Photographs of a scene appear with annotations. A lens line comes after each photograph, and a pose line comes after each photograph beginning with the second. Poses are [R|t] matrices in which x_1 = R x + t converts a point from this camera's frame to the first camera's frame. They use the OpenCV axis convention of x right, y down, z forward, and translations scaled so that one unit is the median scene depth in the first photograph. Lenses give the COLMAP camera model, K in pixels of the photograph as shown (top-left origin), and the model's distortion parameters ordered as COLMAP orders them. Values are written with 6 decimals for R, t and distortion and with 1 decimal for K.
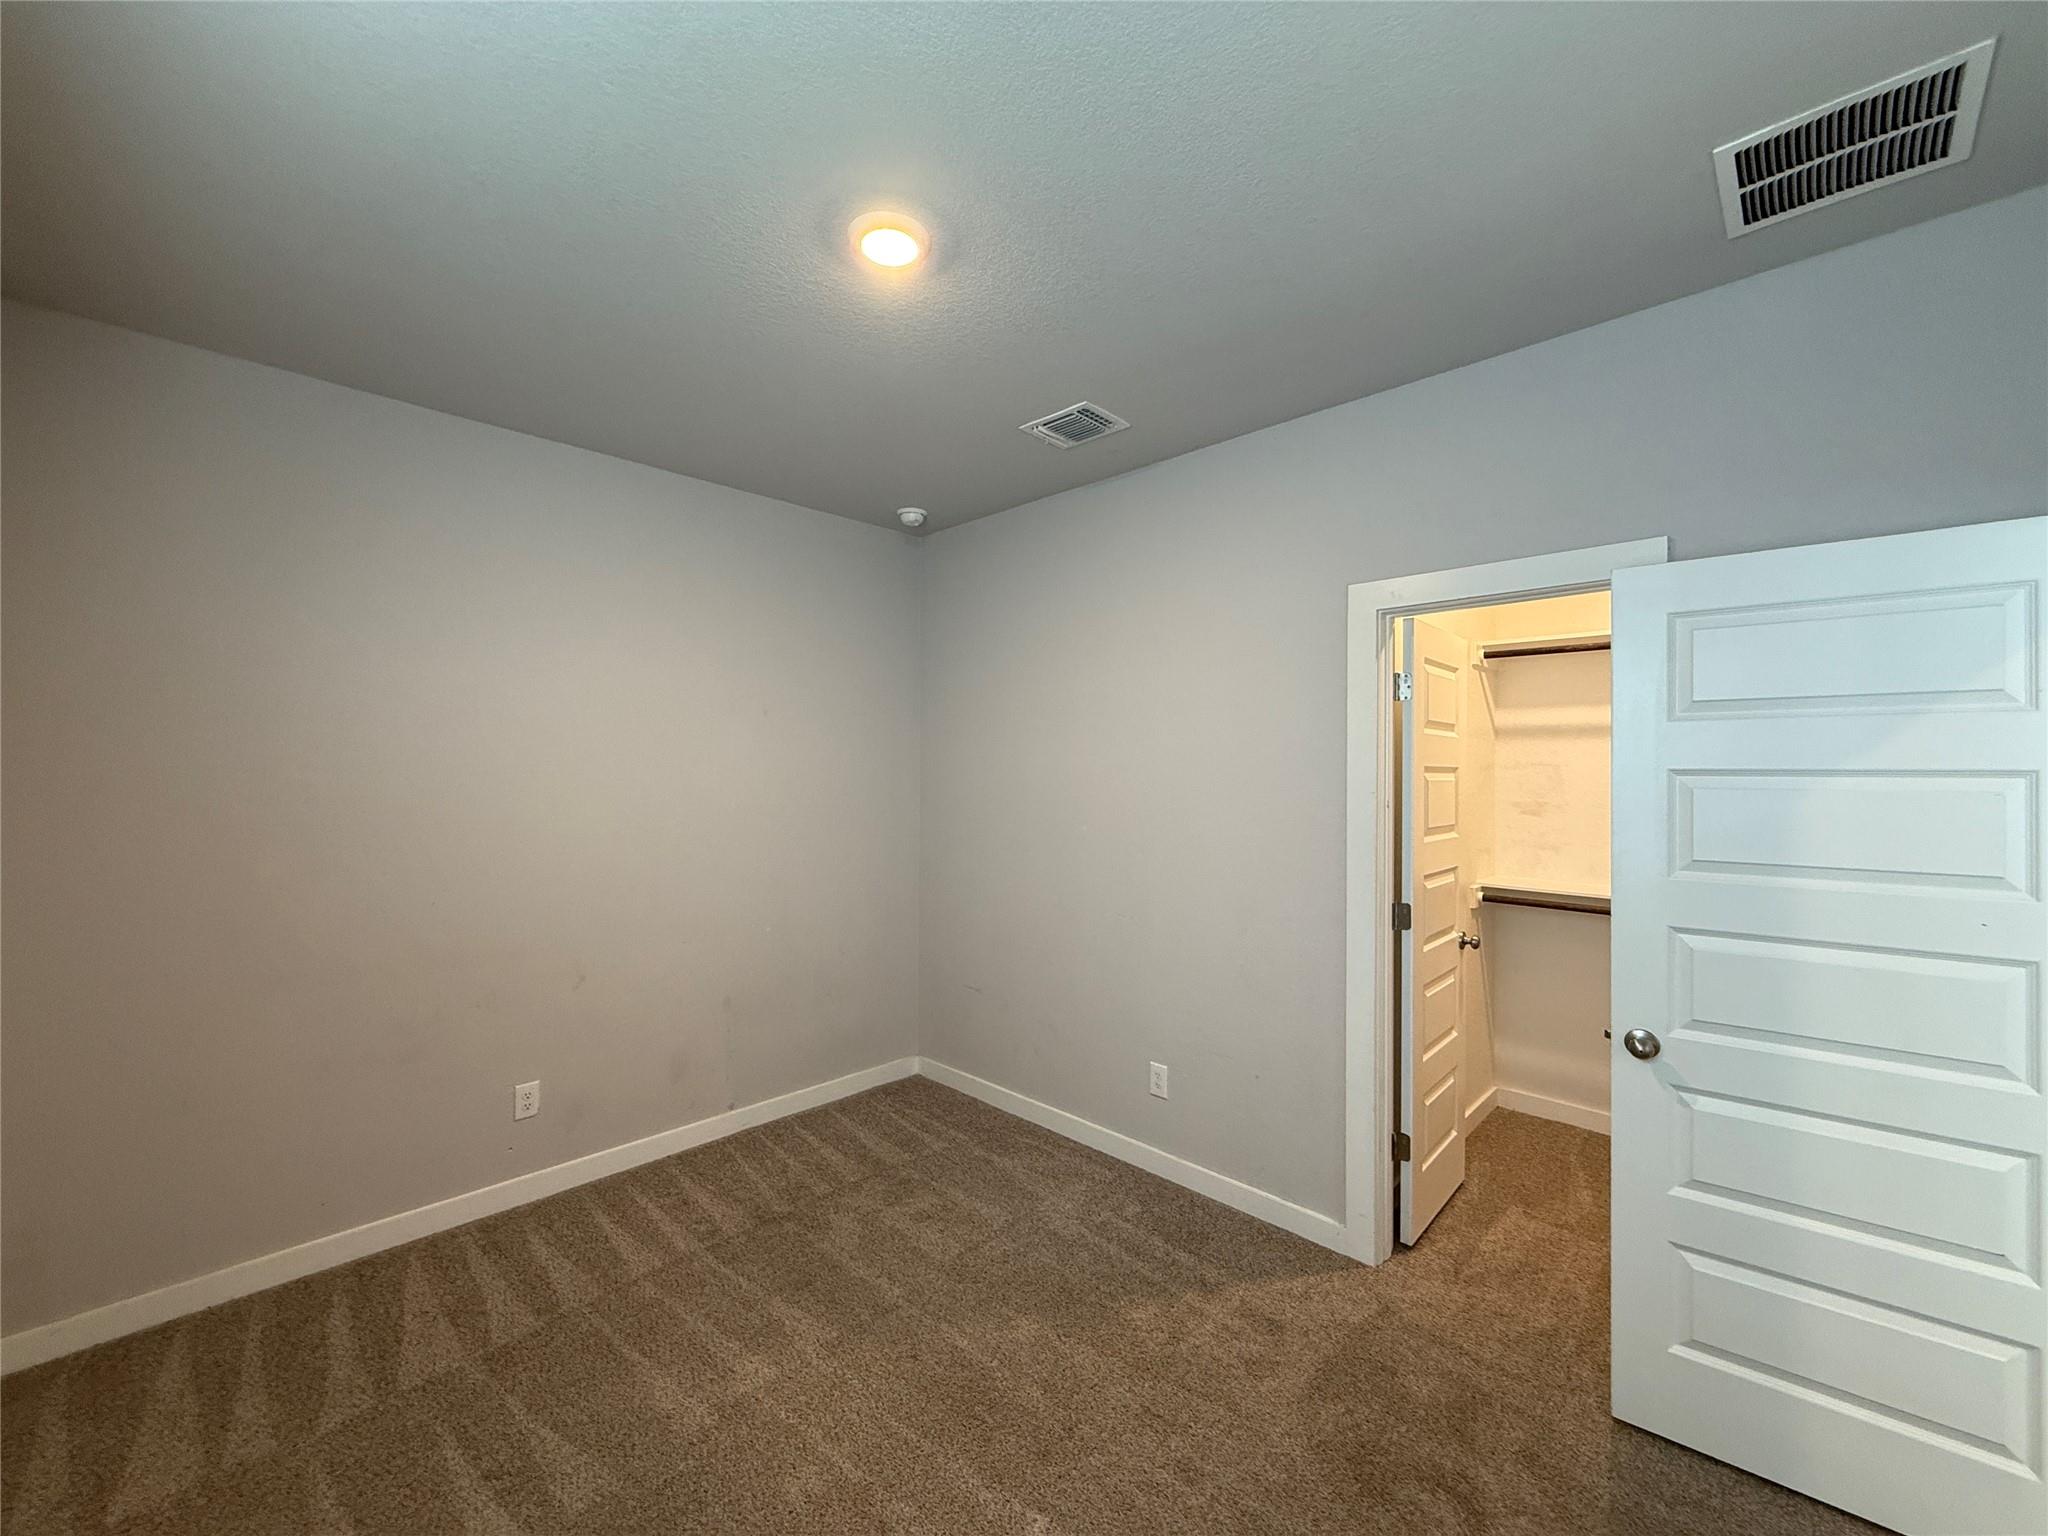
lens RADIAL K [[816.9, 0, 1017.4], [0, 816.9, 770.1], [0, 0, 1]] dist [0.000076, 0.000461]
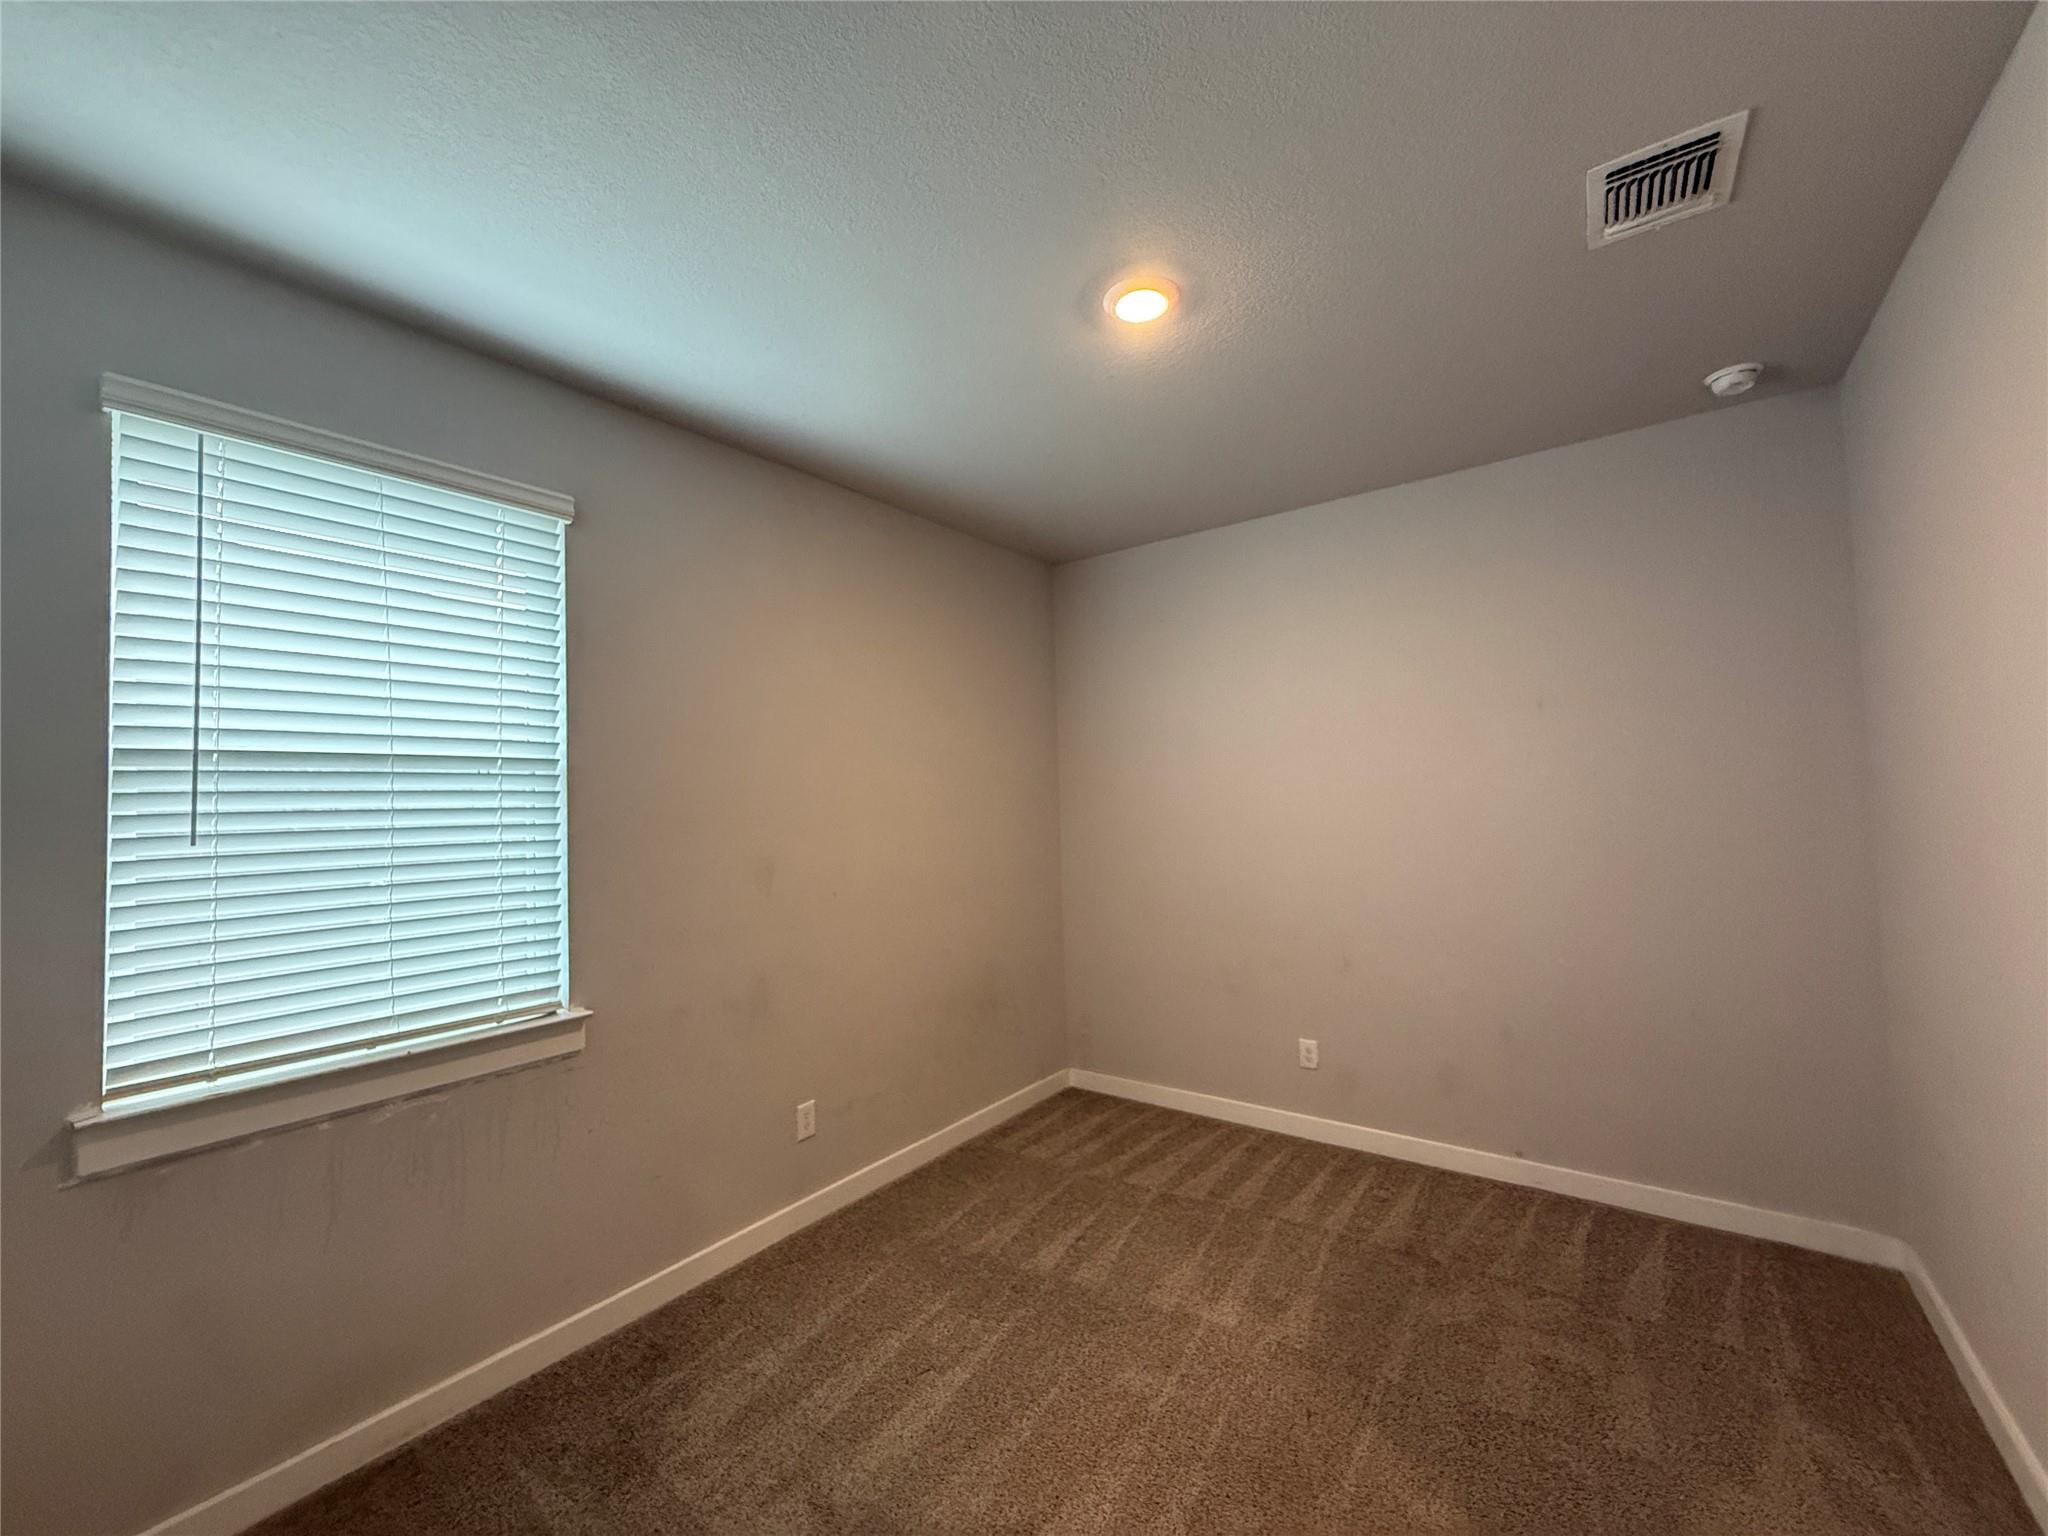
lens RADIAL K [[816.9, 0, 1015.5], [0, 816.9, 781.7], [0, 0, 1]] dist [0.000076, 0.000461]
pose [[0.139894, -0.028303, -0.989762, 0.608380], [0.030178, 0.999249, -0.024309, 0.018454], [0.989707, -0.026468, 0.140643, 0.453770]]
